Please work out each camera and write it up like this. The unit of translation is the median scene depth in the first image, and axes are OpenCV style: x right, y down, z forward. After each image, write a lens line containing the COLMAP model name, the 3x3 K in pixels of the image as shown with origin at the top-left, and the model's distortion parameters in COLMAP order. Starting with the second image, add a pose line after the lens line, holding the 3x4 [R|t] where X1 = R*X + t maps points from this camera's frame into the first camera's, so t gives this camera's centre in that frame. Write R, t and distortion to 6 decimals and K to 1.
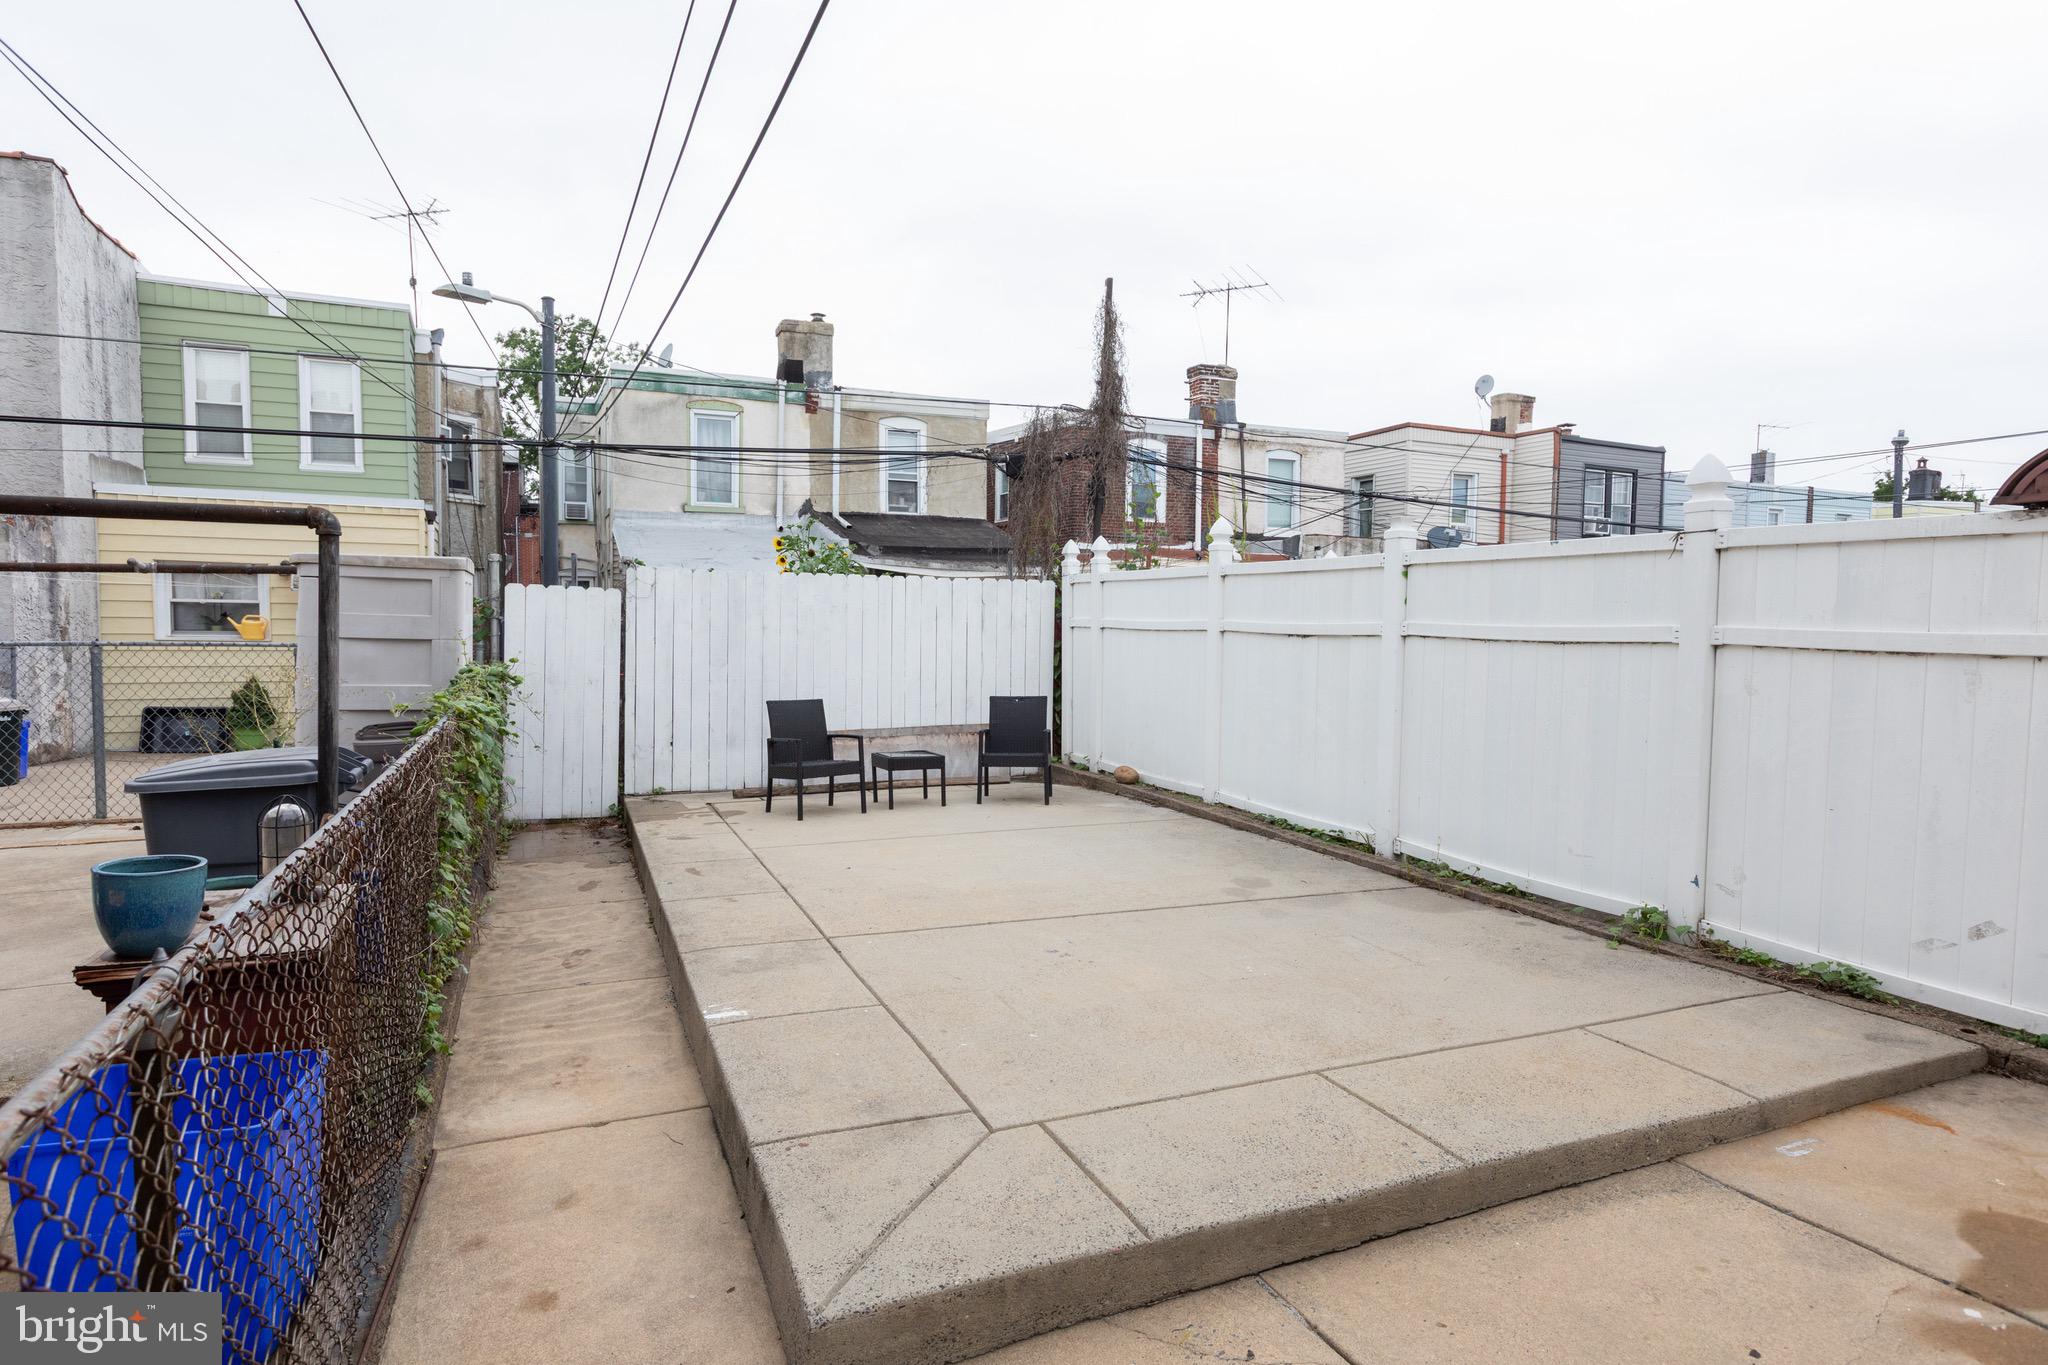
lens RADIAL K [[1131.4, 0, 1014.3], [0, 1131.4, 664.5], [0, 0, 1]] dist [-0.001683, 0.002664]
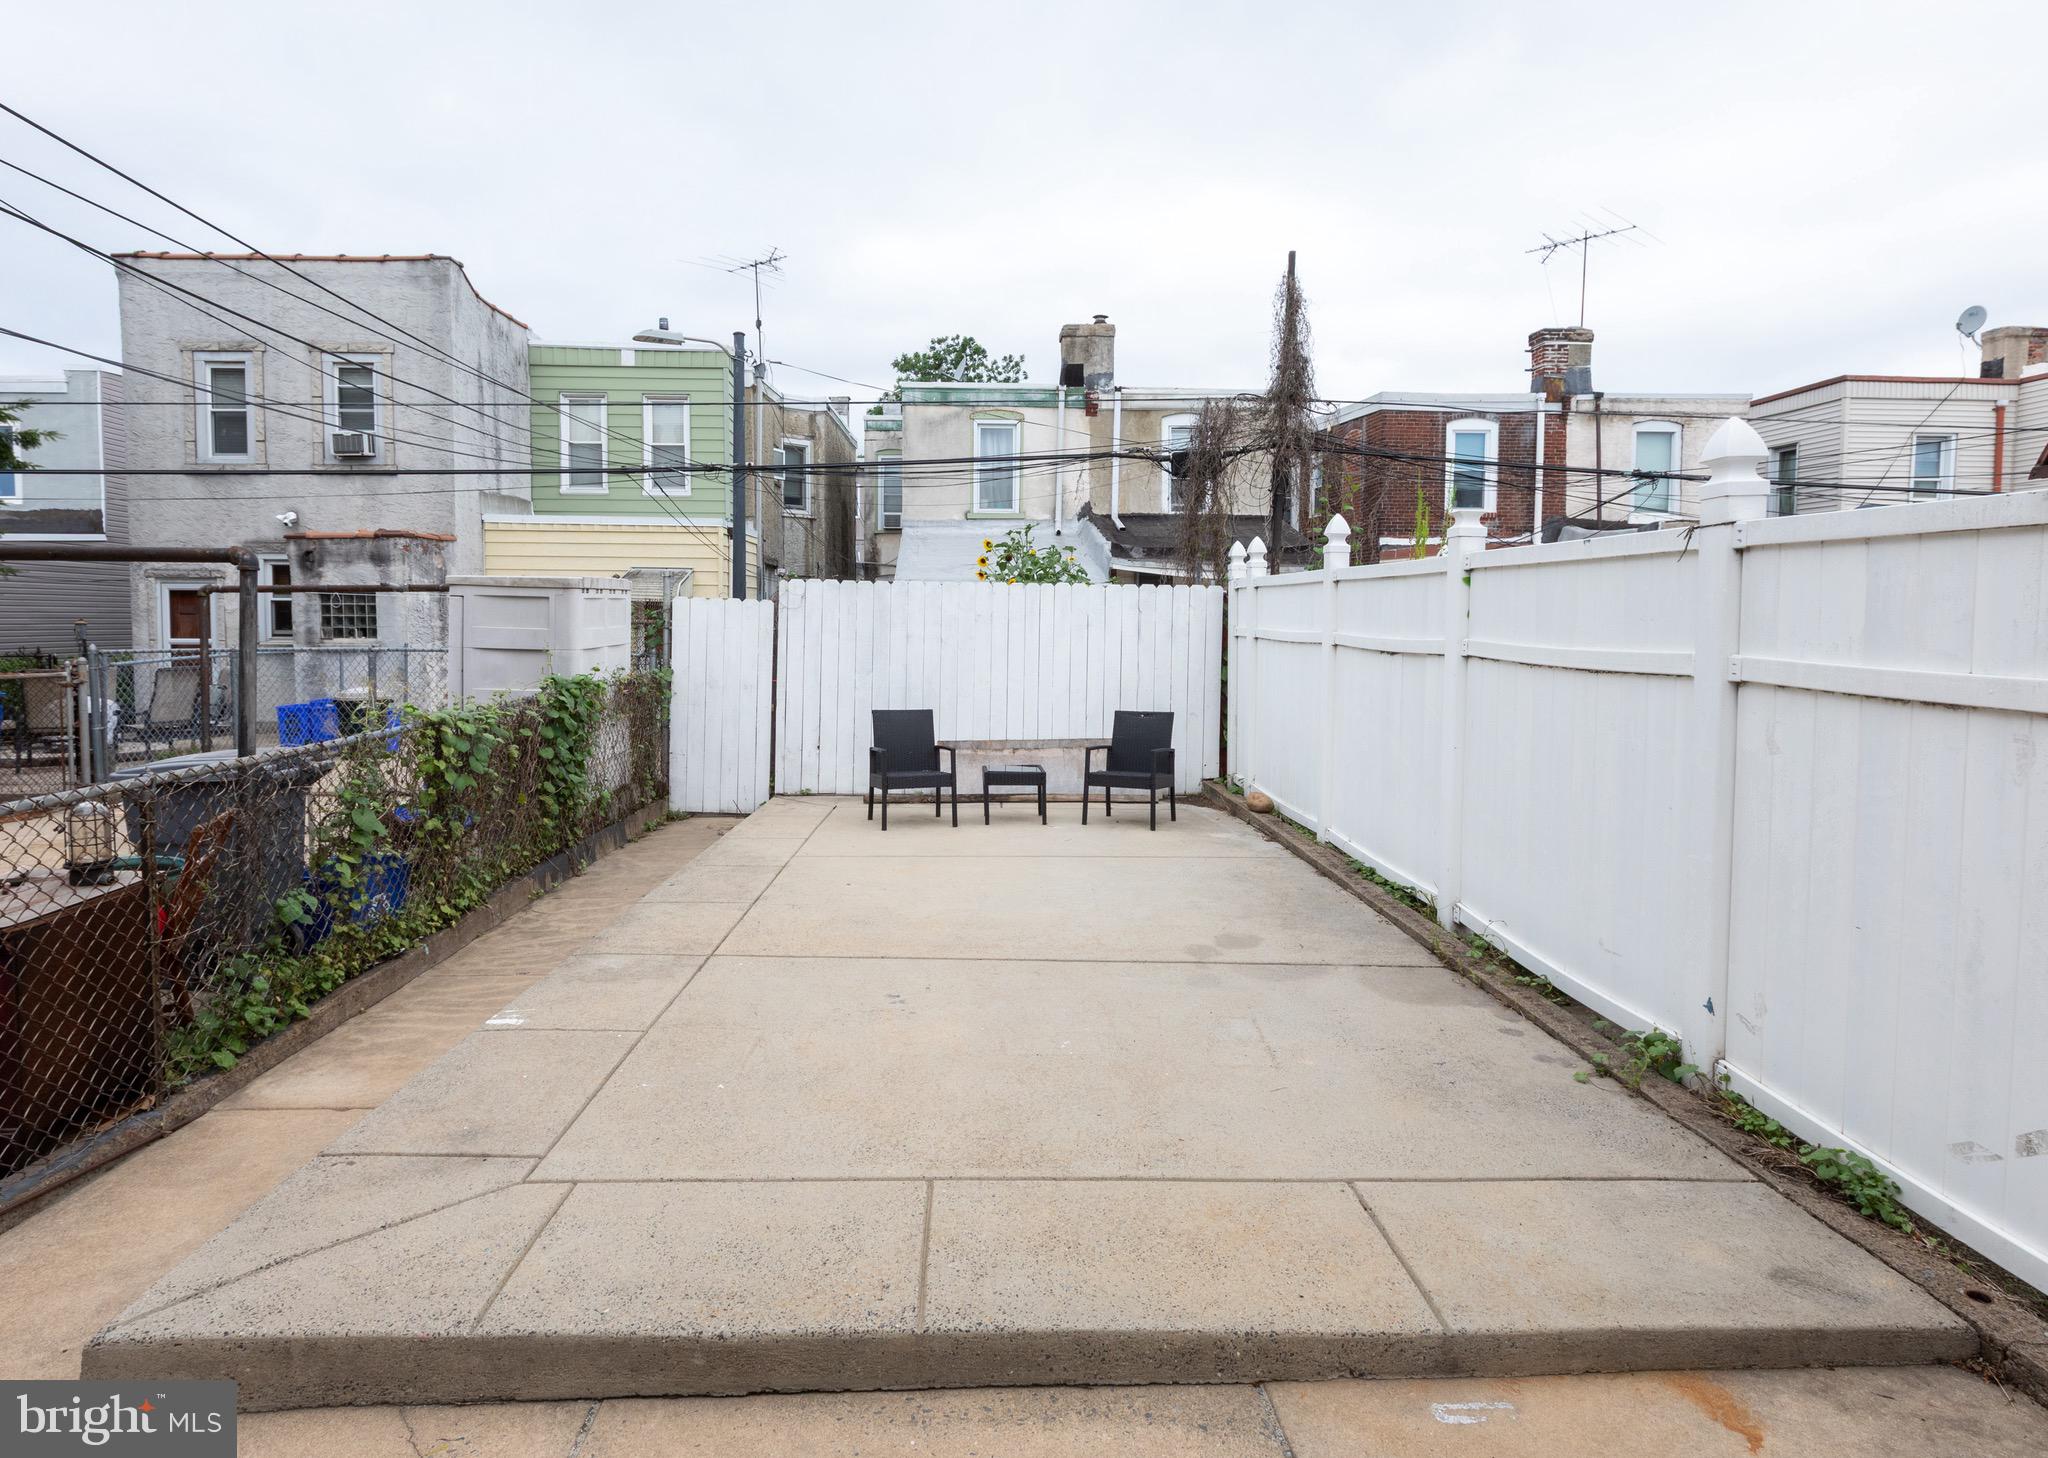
lens RADIAL K [[1138.4, 0, 997.2], [0, 1138.4, 654.6], [0, 0, 1]] dist [-0.002152, 0.003026]
pose [[0.929615, 0.010103, -0.368394, 0.236907], [-0.012545, 0.999912, -0.004234, -0.013555], [0.368319, 0.008557, 0.929660, 0.079296]]
